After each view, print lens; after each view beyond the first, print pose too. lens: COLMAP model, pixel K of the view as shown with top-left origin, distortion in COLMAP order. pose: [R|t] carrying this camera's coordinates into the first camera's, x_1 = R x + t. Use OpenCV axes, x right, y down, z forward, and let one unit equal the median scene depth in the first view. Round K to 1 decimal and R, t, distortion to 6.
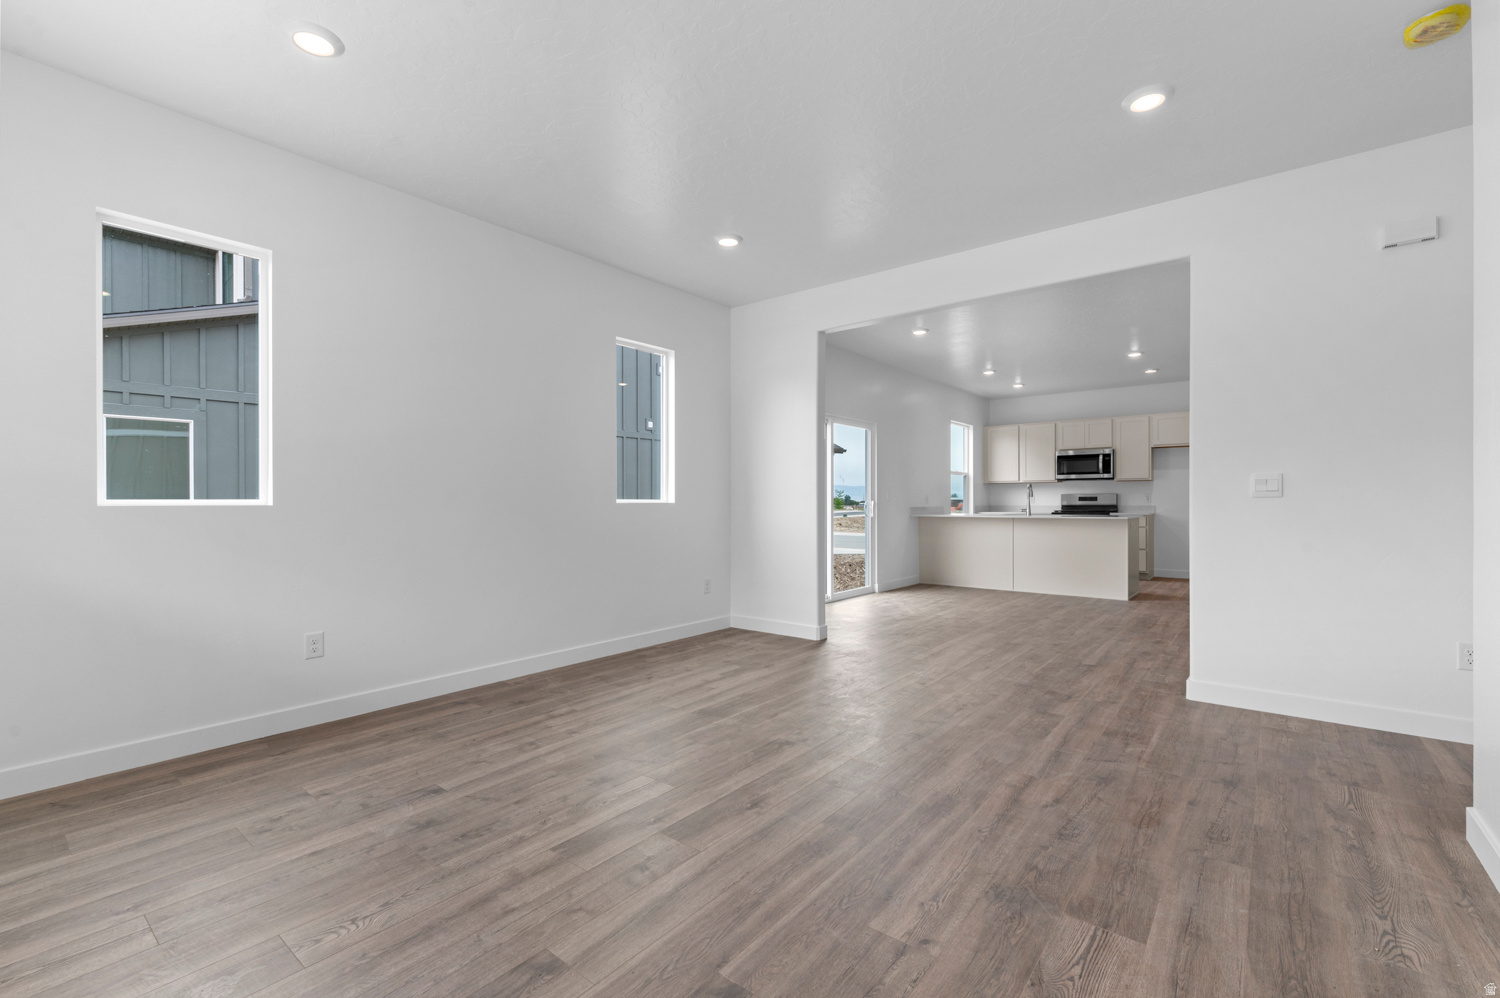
lens RADIAL K [[635.0, 0, 746.2], [0, 635.0, 499.2], [0, 0, 1]] dist [0.001007, 0.000040]
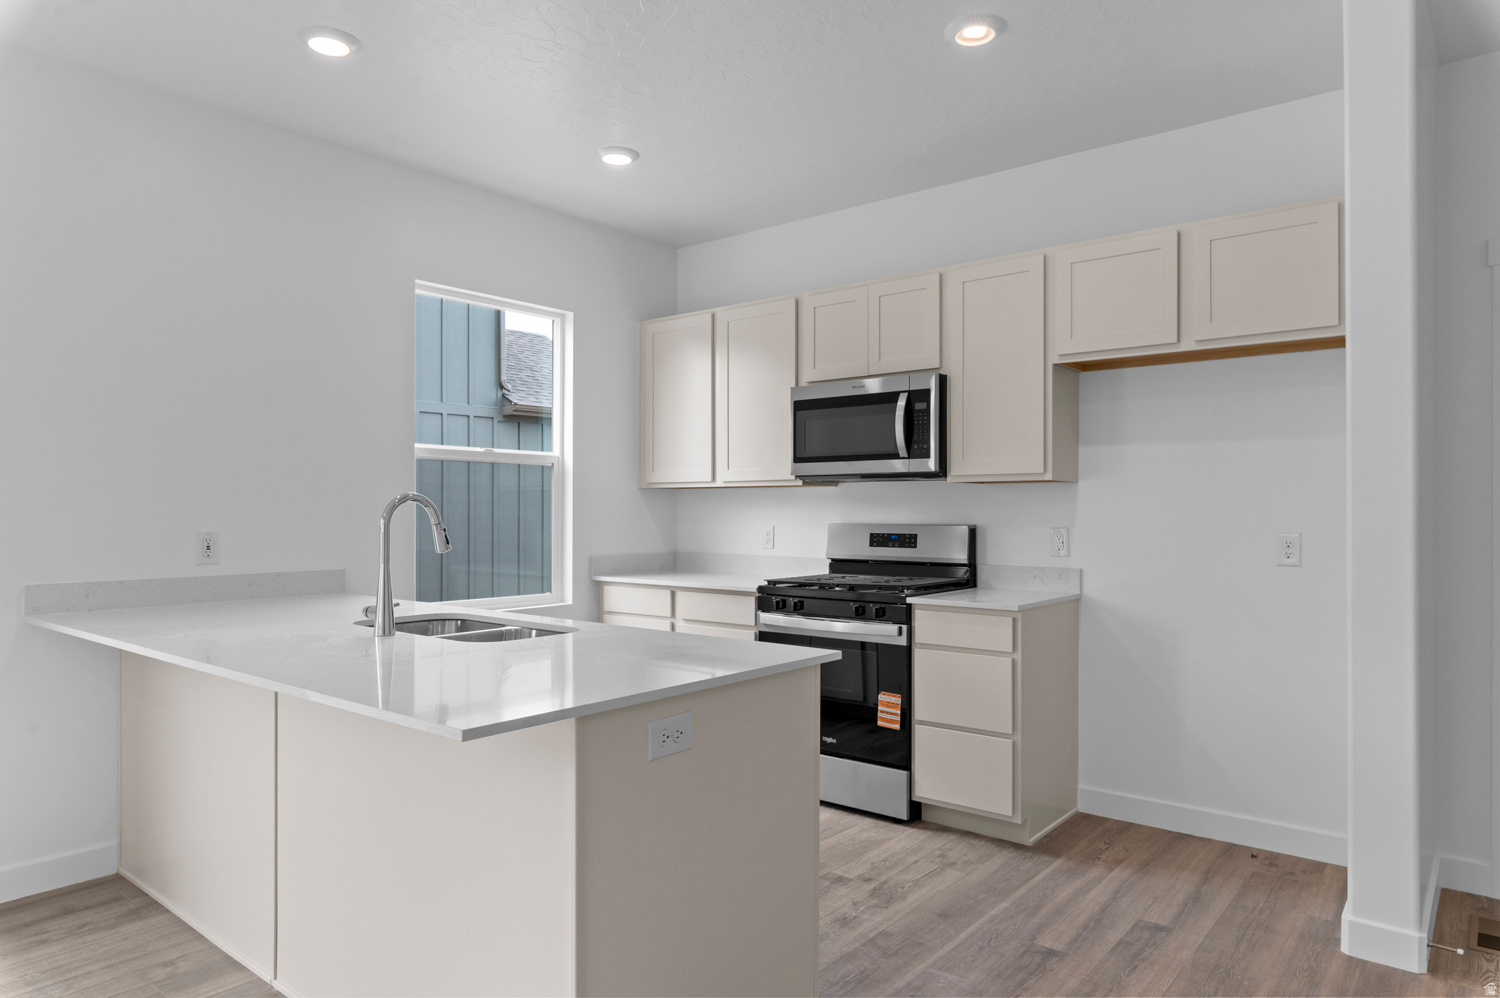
lens RADIAL K [[944.6, 0, 750.6], [0, 944.6, 501.5], [0, 0, 1]] dist [-0.003531, -0.000204]
pose [[0.999981, -0.003575, -0.005093, 0.487727], [0.003597, 0.999984, 0.004332, -0.022168], [0.005077, -0.004350, 0.999978, 0.561496]]
